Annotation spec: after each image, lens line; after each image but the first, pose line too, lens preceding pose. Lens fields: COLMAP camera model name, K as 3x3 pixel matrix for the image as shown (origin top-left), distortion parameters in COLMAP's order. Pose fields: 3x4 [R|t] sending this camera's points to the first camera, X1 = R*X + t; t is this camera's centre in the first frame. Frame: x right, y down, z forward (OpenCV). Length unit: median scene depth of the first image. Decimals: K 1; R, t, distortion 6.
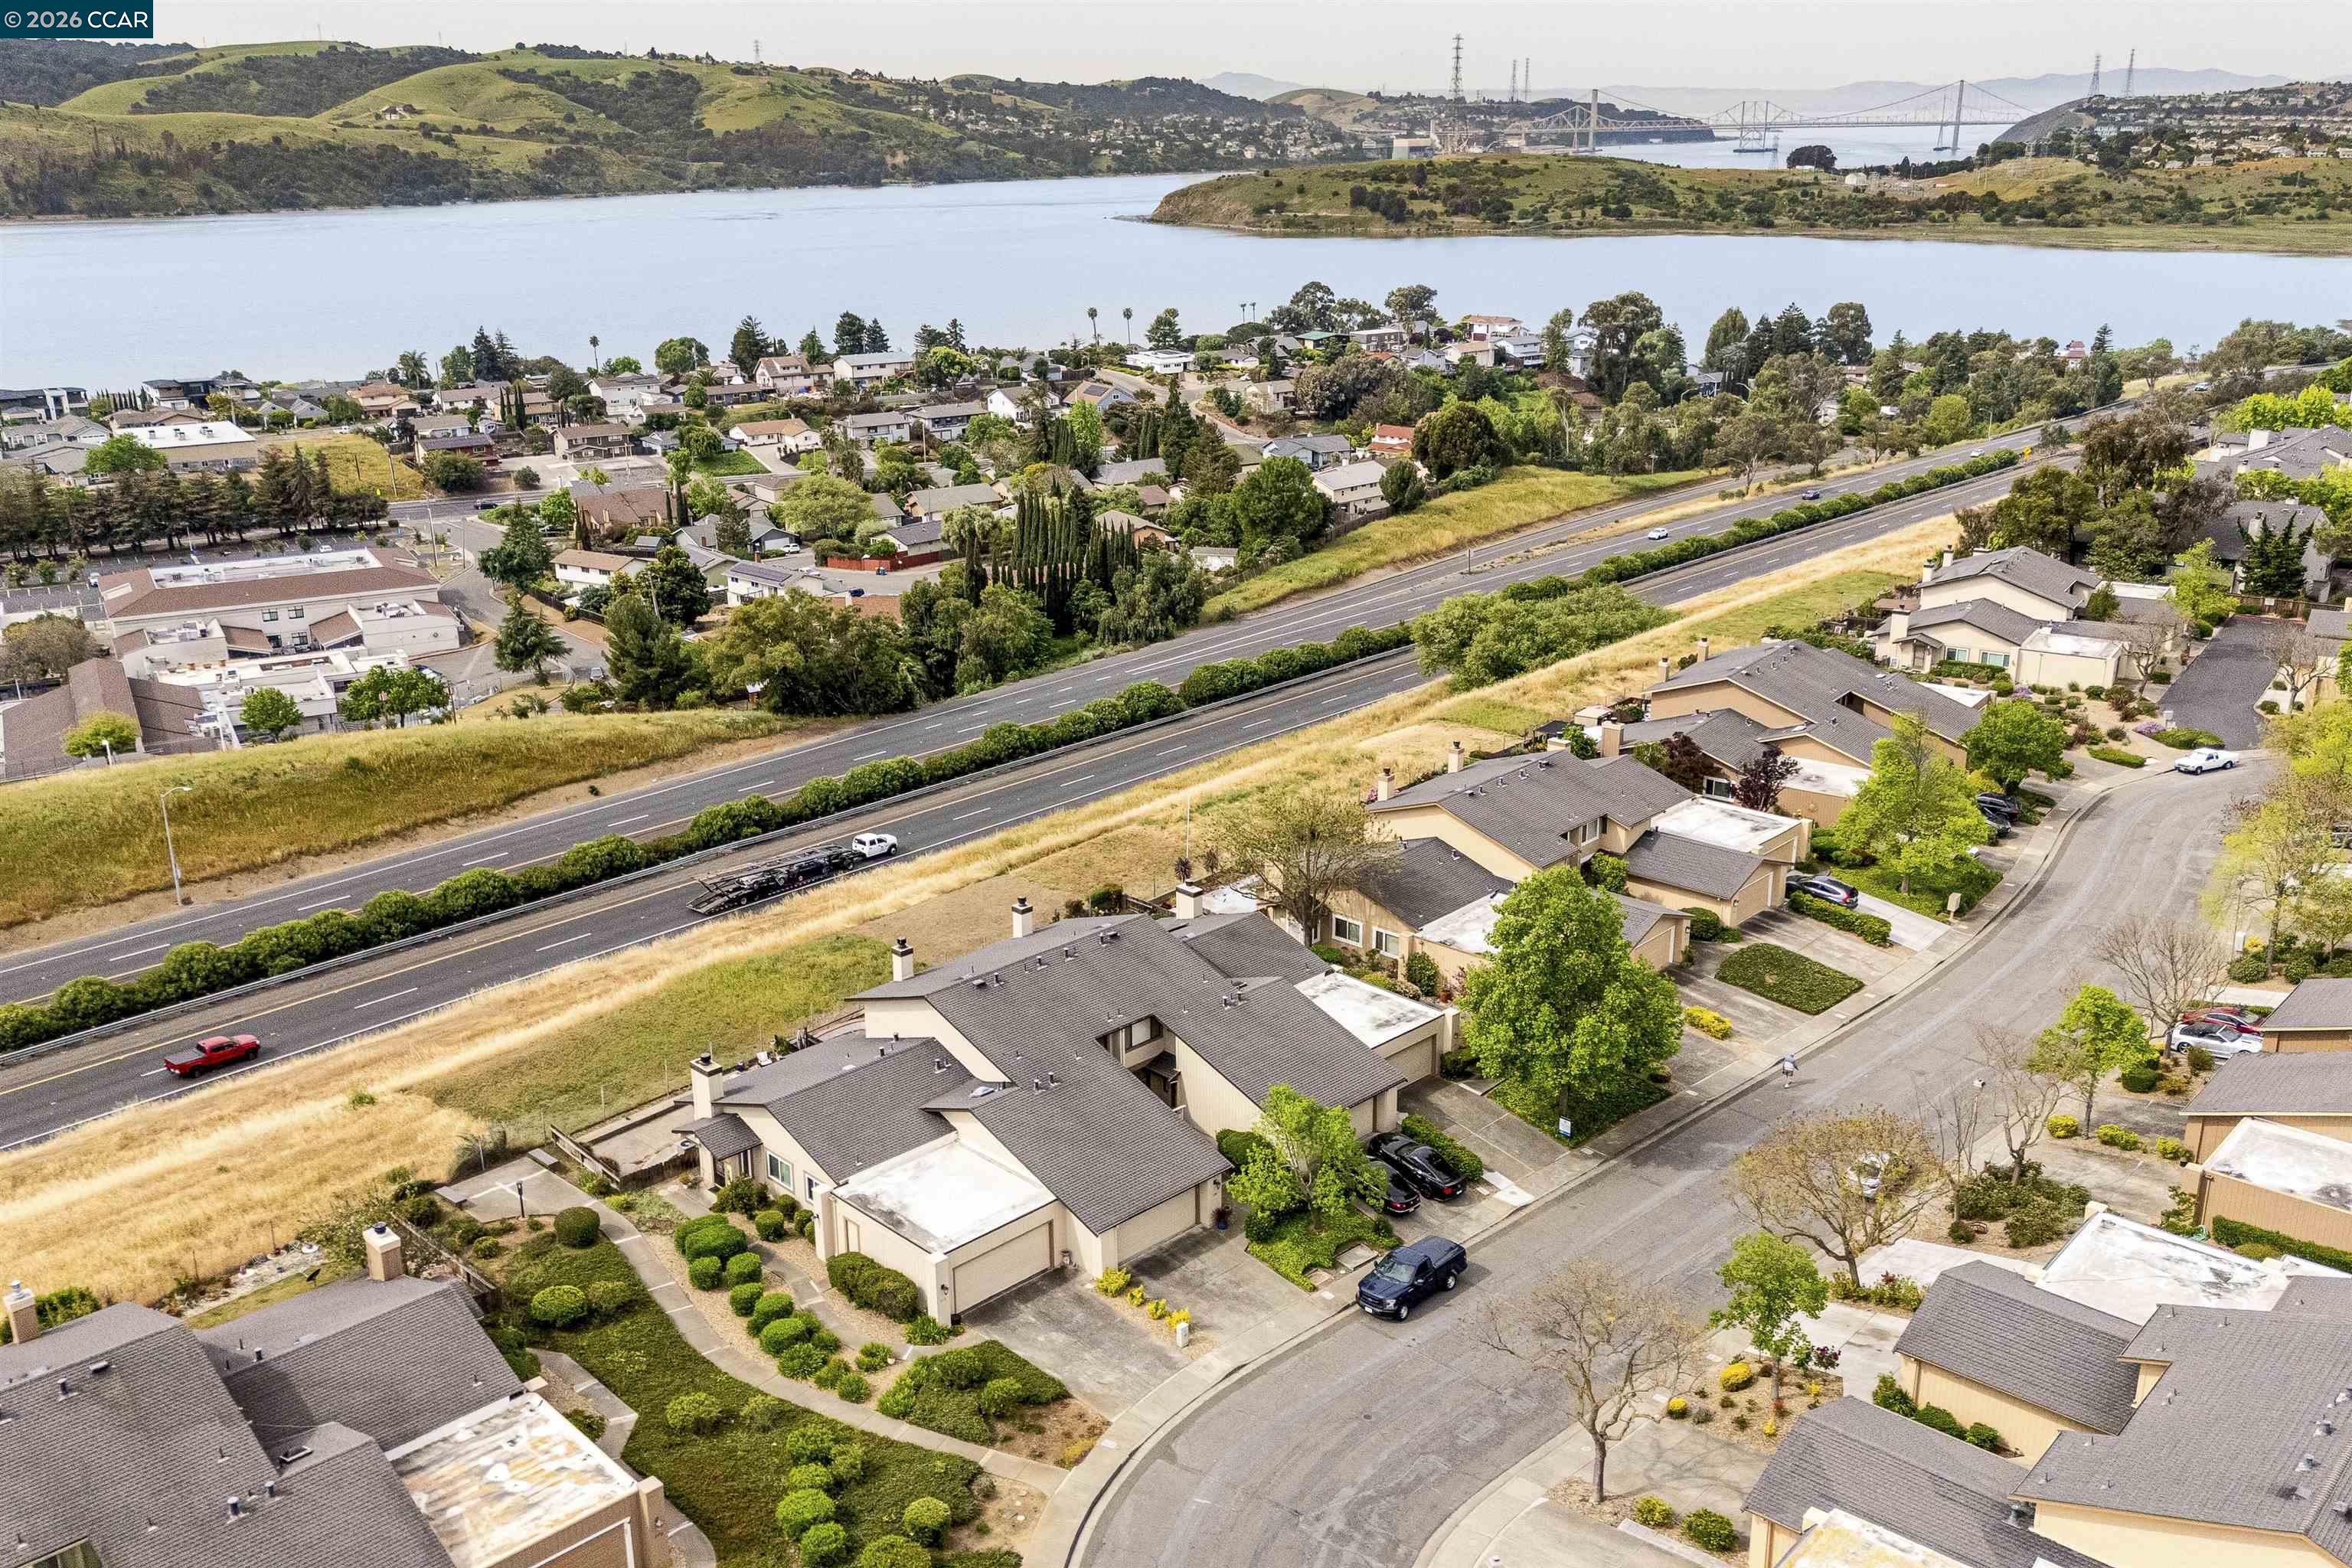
lens RADIAL K [[2040.6, 0, 1176.0], [0, 2040.6, 784.0], [0, 0, 1]] dist [0.087422, -0.148597]
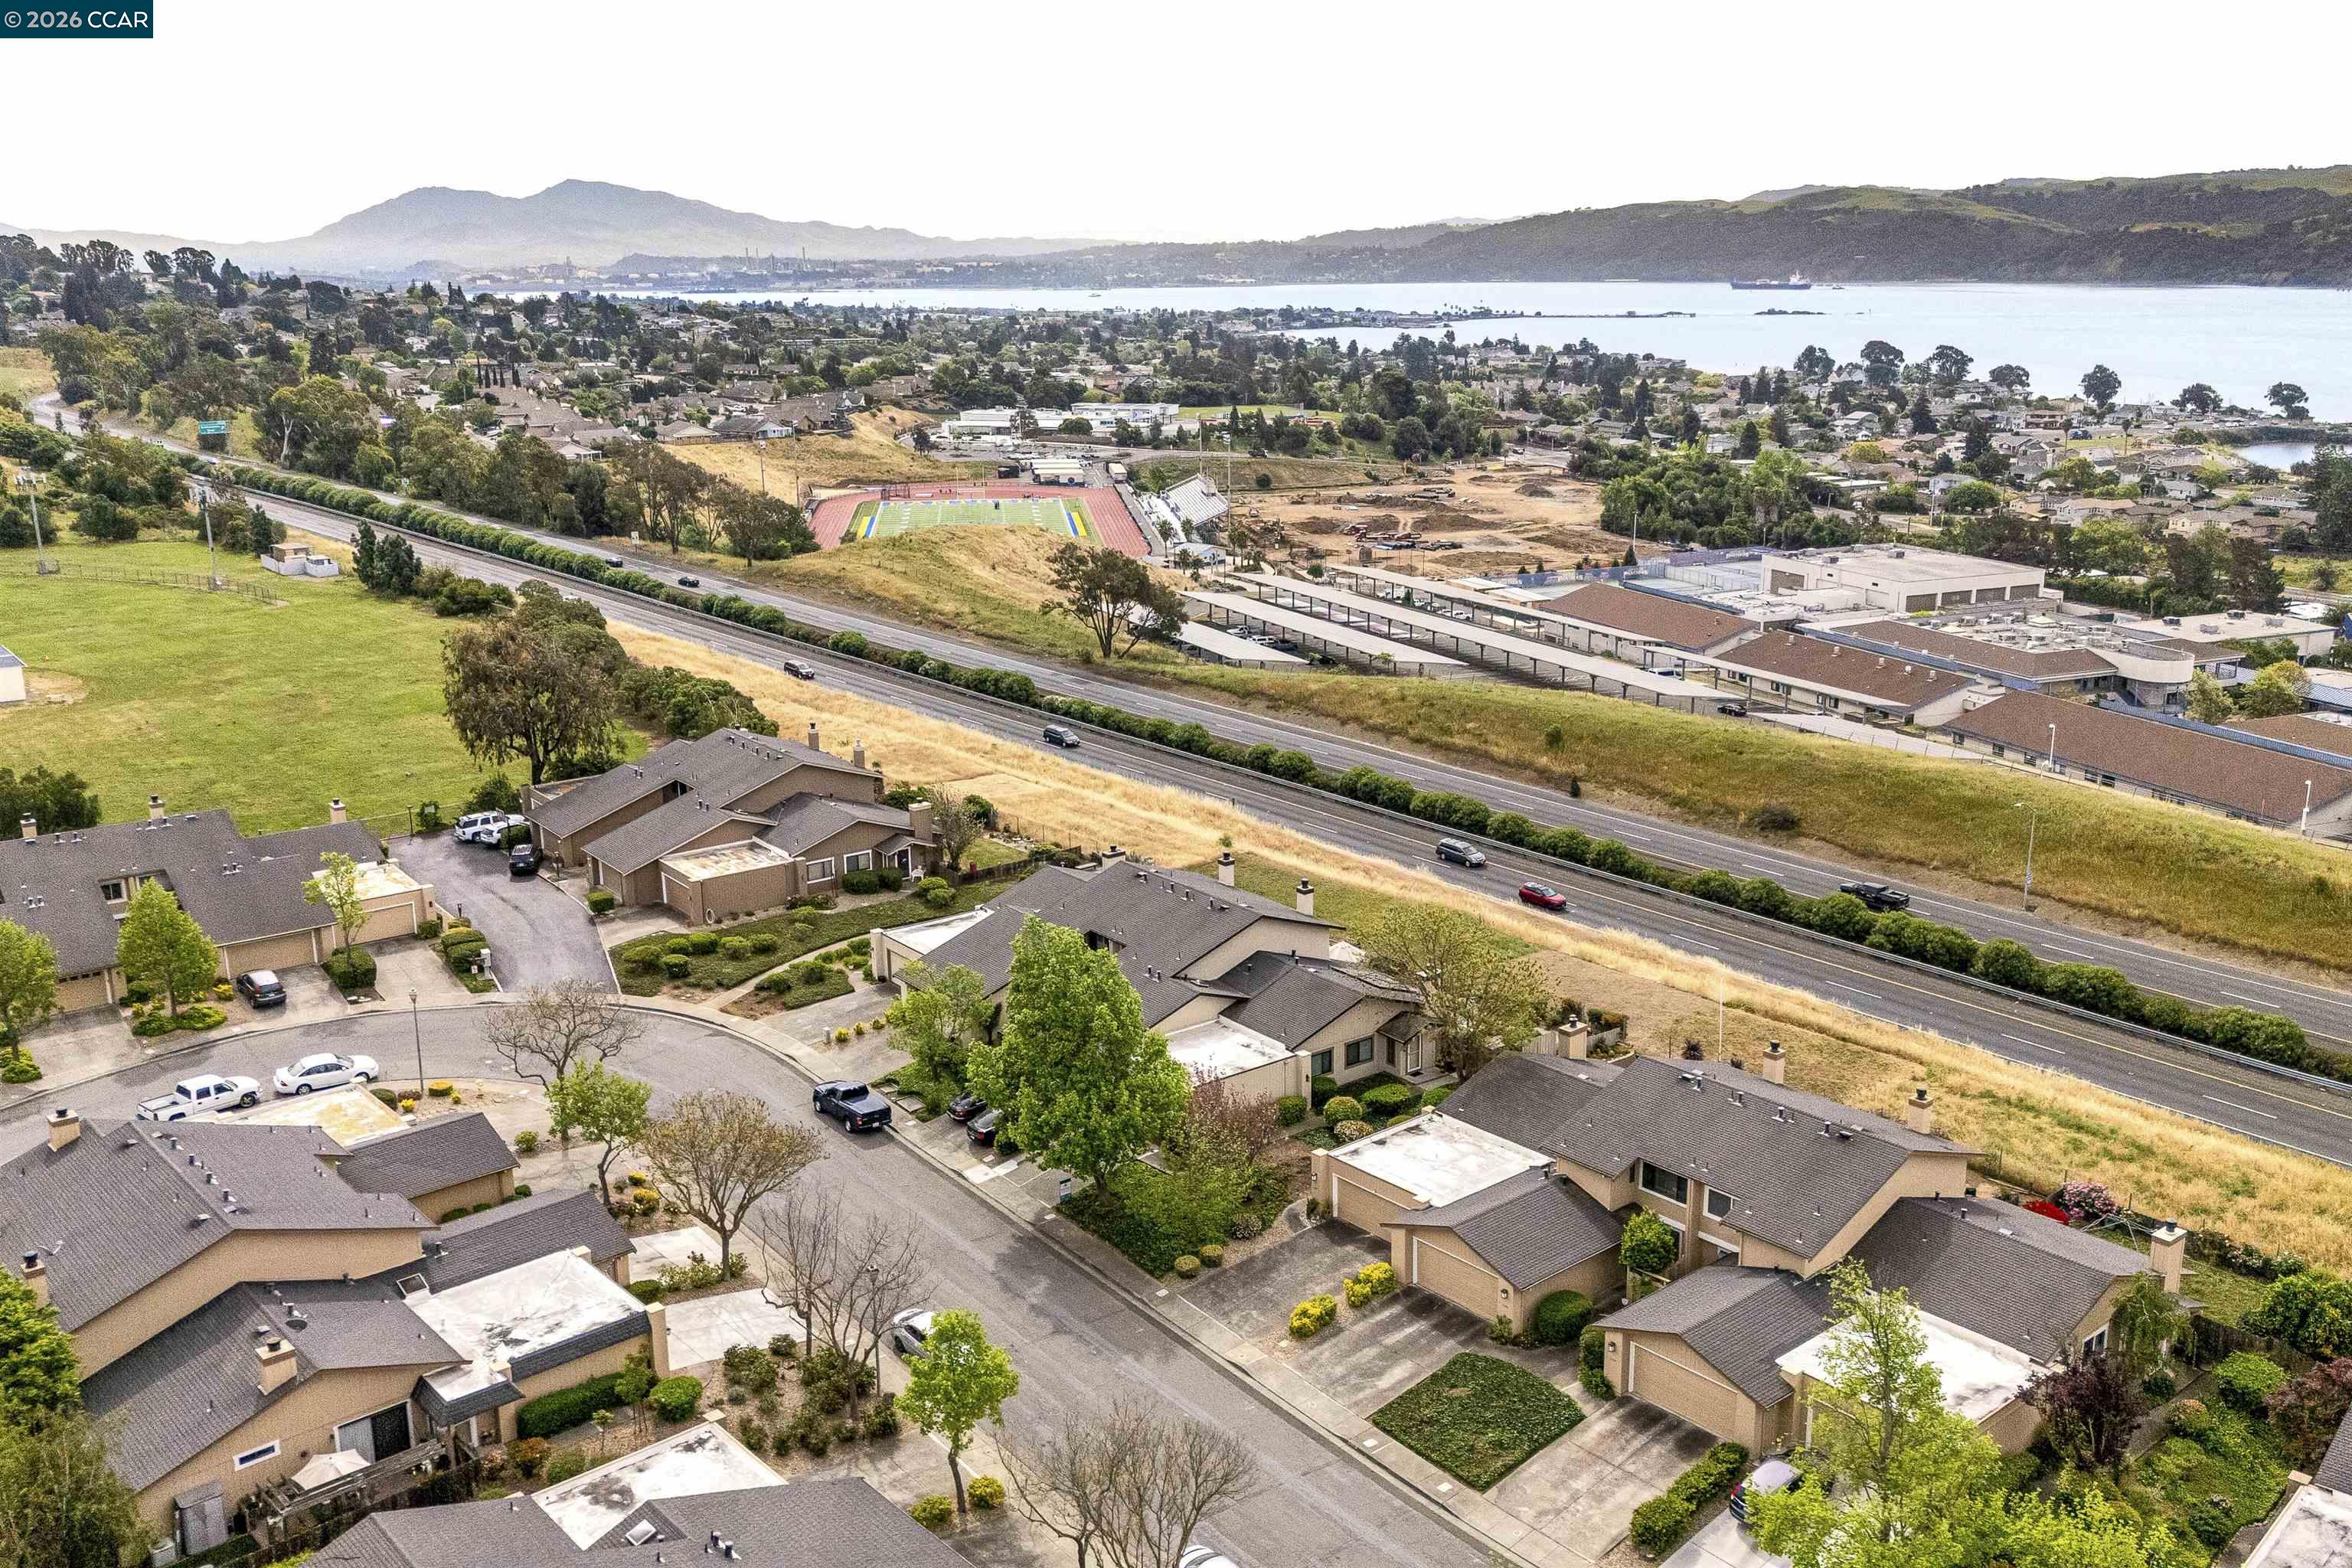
lens RADIAL K [[2040.6, 0, 1176.0], [0, 2040.6, 784.0], [0, 0, 1]] dist [0.087422, -0.148597]
pose [[-0.147446, 0.249686, -0.957035, 0.645337], [-0.290258, 0.914084, 0.283199, -0.188117], [0.945521, 0.319543, -0.062305, 0.614721]]
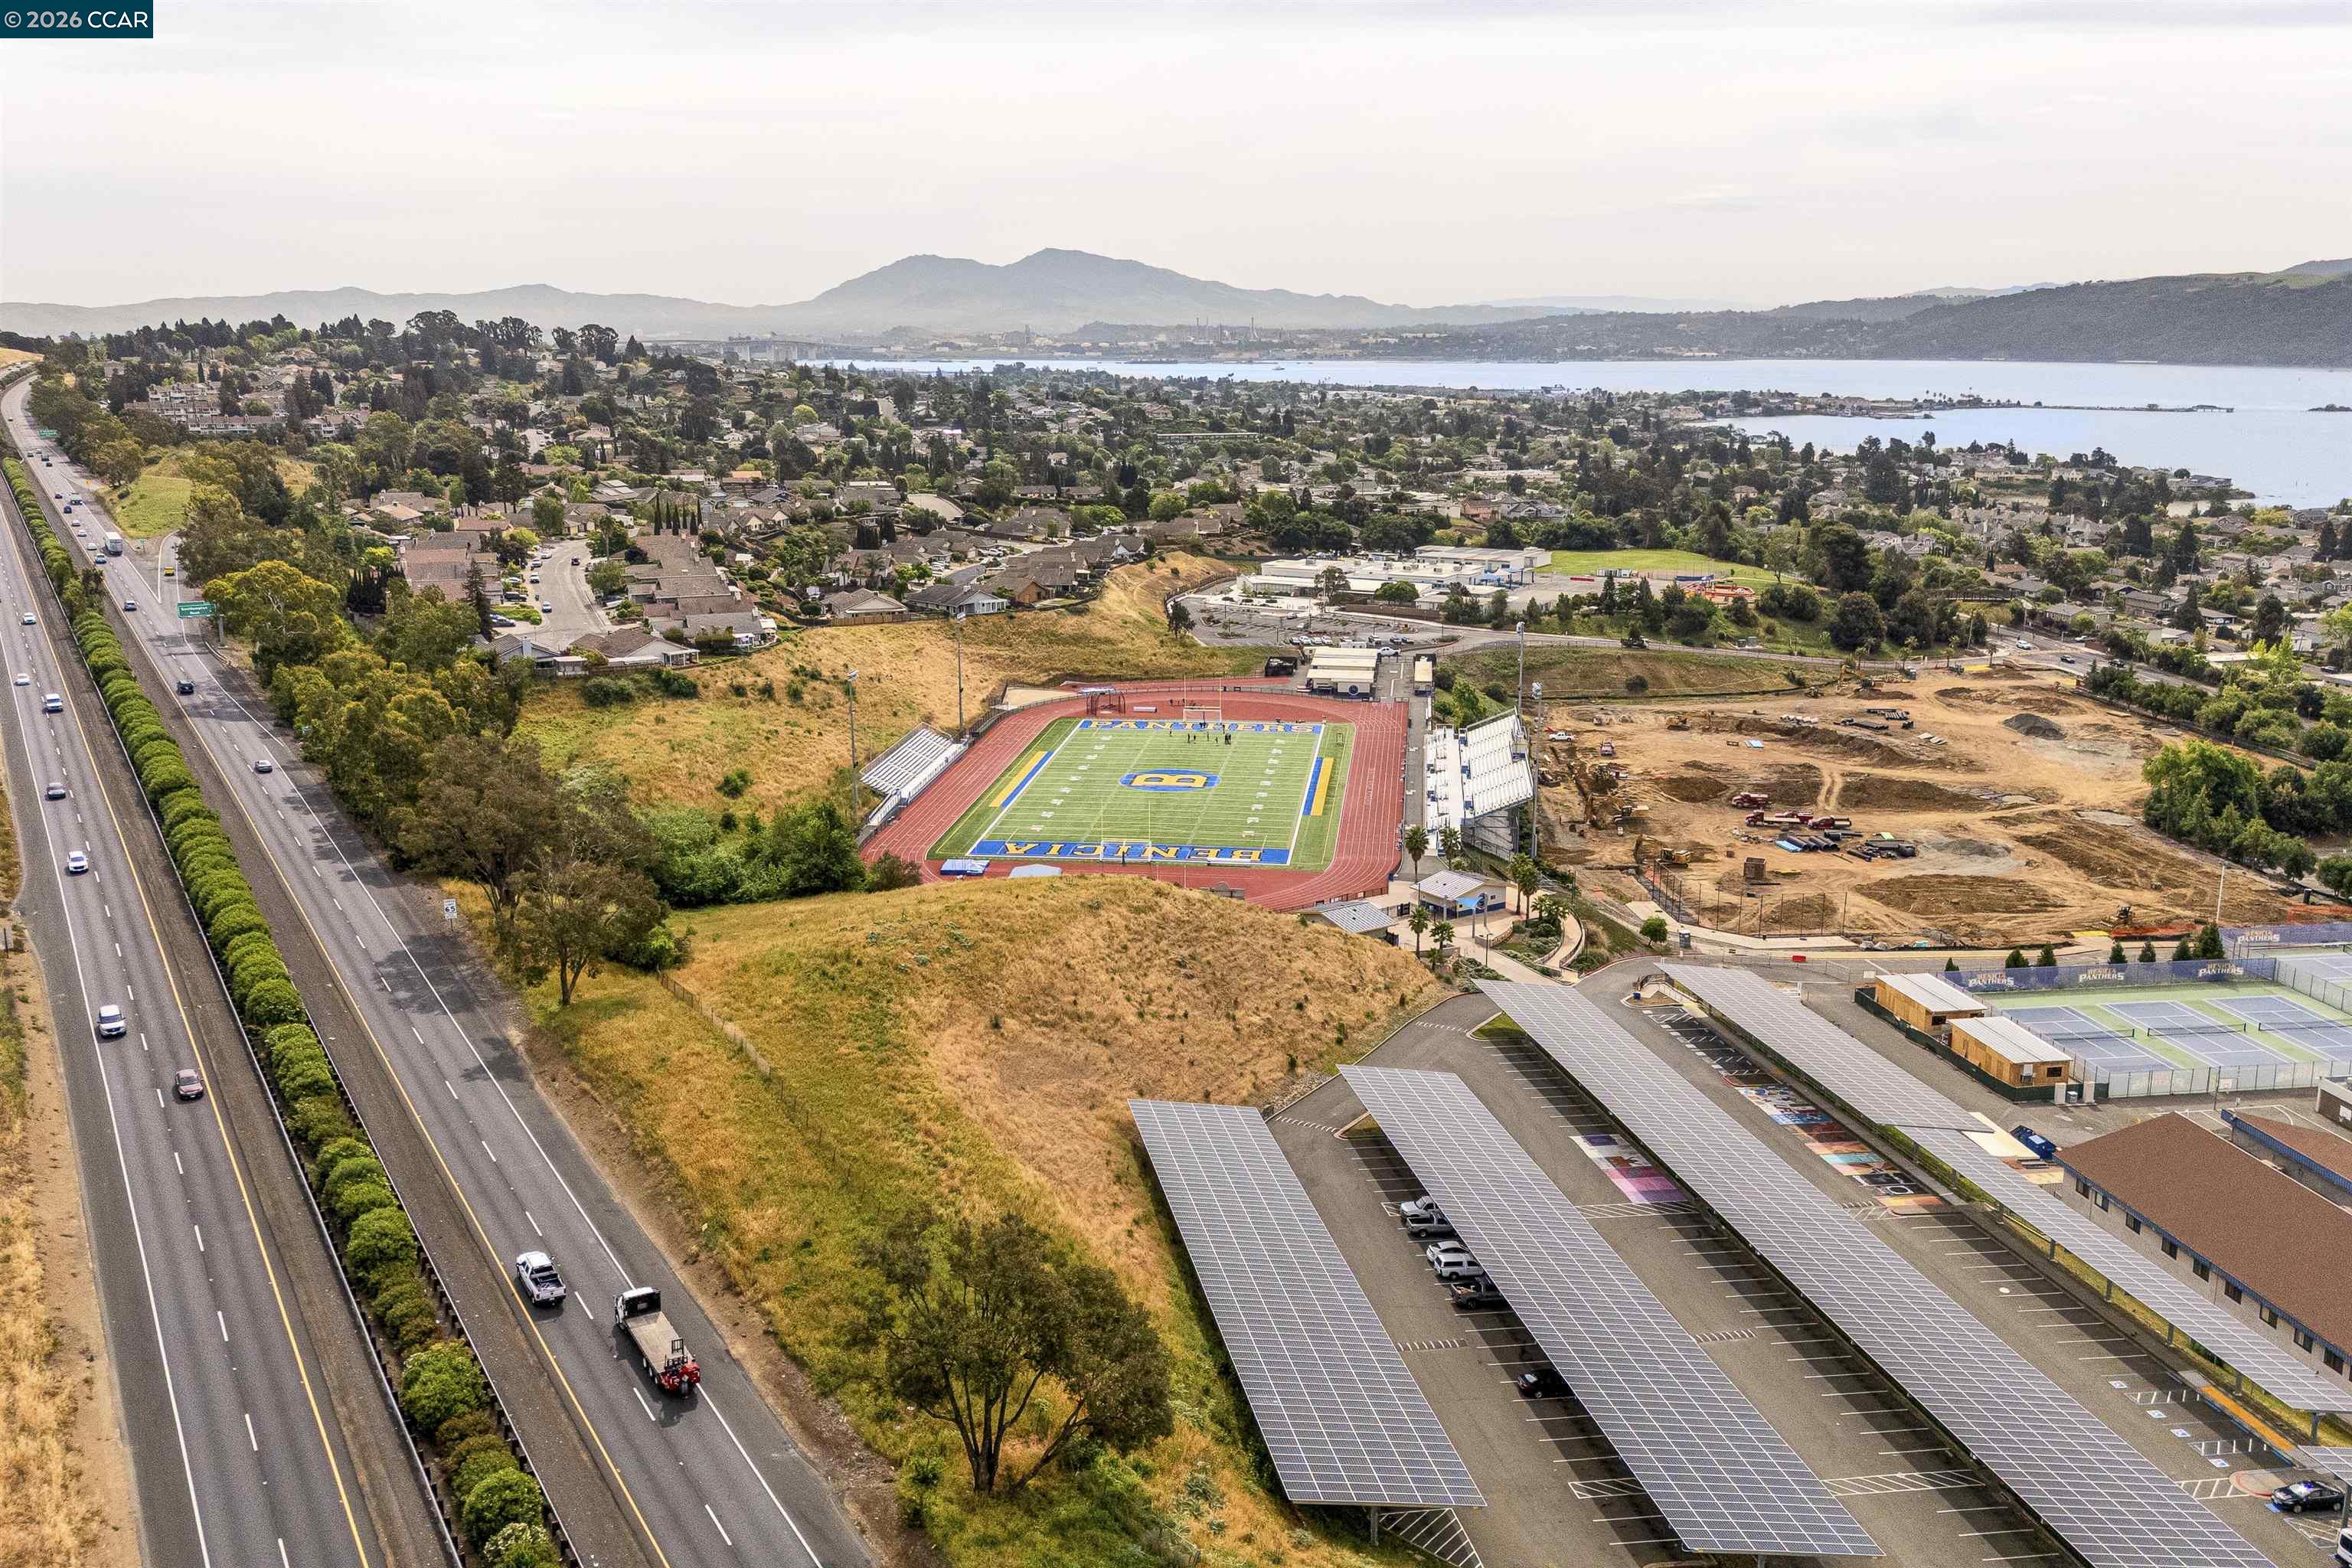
lens RADIAL K [[2040.6, 0, 1176.0], [0, 2040.6, 784.0], [0, 0, 1]] dist [0.087422, -0.148597]
pose [[-0.357803, 0.206120, -0.910764, -0.428078], [-0.282794, 0.905615, 0.316053, -0.261369], [0.889946, 0.370643, -0.265742, 0.582167]]
